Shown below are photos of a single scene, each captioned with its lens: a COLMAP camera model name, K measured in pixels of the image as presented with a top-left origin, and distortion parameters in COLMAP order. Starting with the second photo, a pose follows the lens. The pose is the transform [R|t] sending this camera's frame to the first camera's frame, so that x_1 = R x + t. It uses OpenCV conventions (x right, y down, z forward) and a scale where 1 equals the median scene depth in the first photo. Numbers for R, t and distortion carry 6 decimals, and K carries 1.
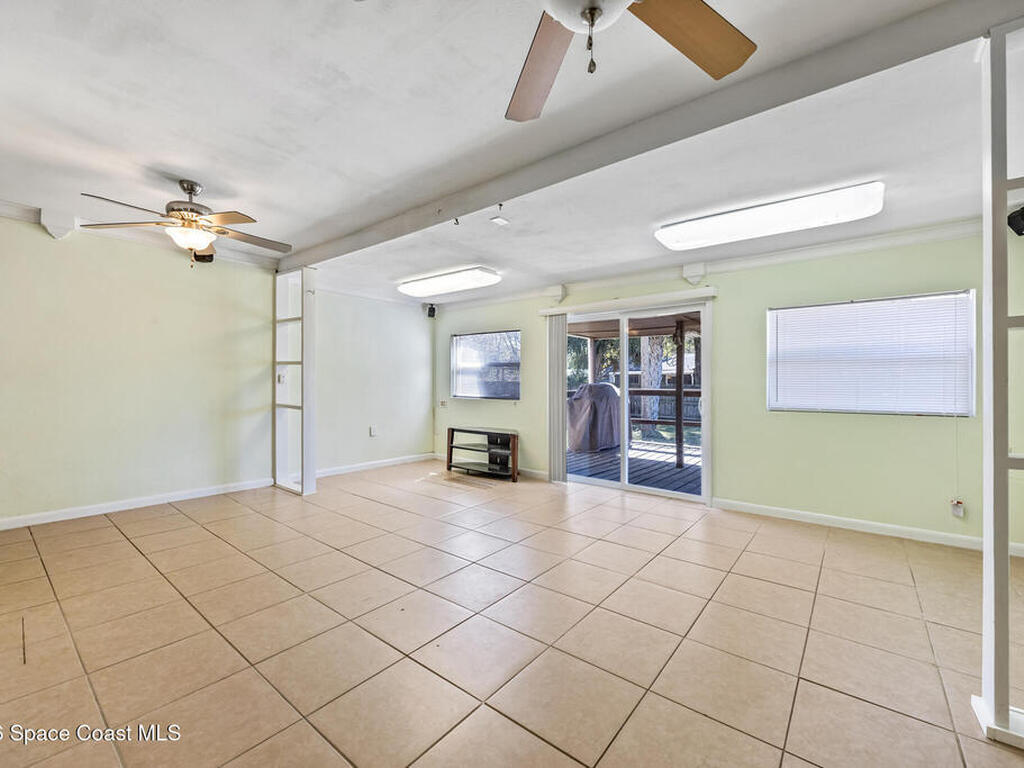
lens RADIAL K [[437.3, 0, 508.5], [0, 437.3, 380.5], [0, 0, 1]] dist [-0.005773, 0.001294]
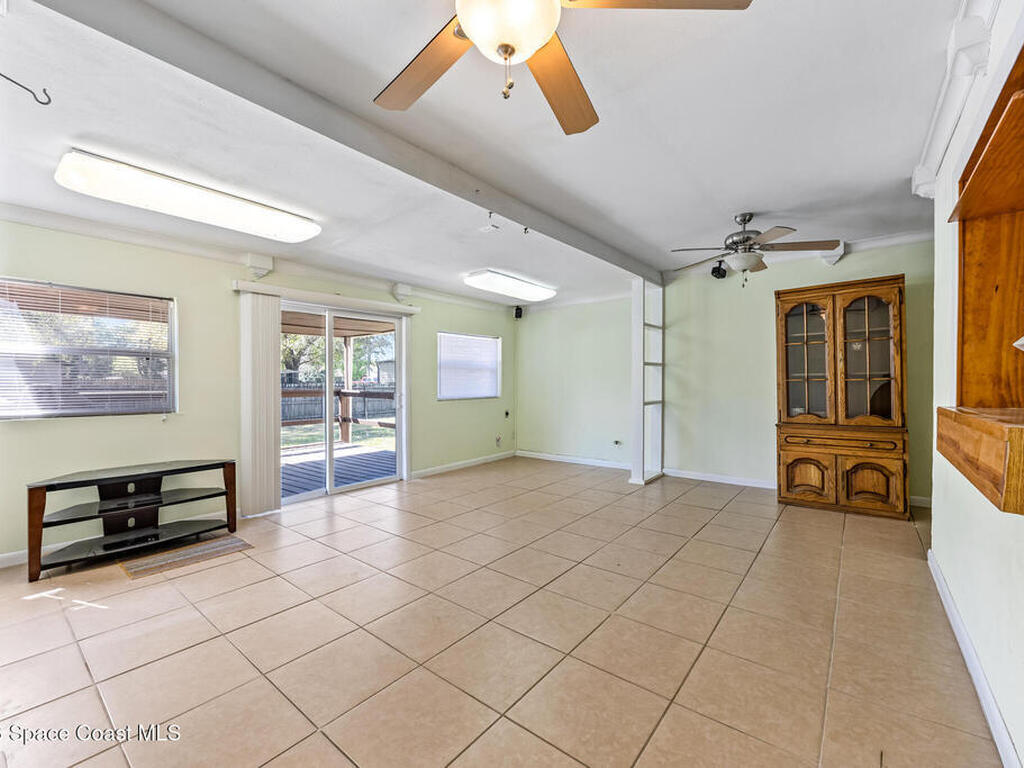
lens RADIAL K [[437.3, 0, 508.2], [0, 437.3, 382.3], [0, 0, 1]] dist [-0.005773, 0.001294]
pose [[0.005402, -0.007135, 0.999960, -0.797661], [0.001046, 0.999974, 0.007129, -0.002338], [-0.999985, 0.001007, 0.005409, 0.702136]]
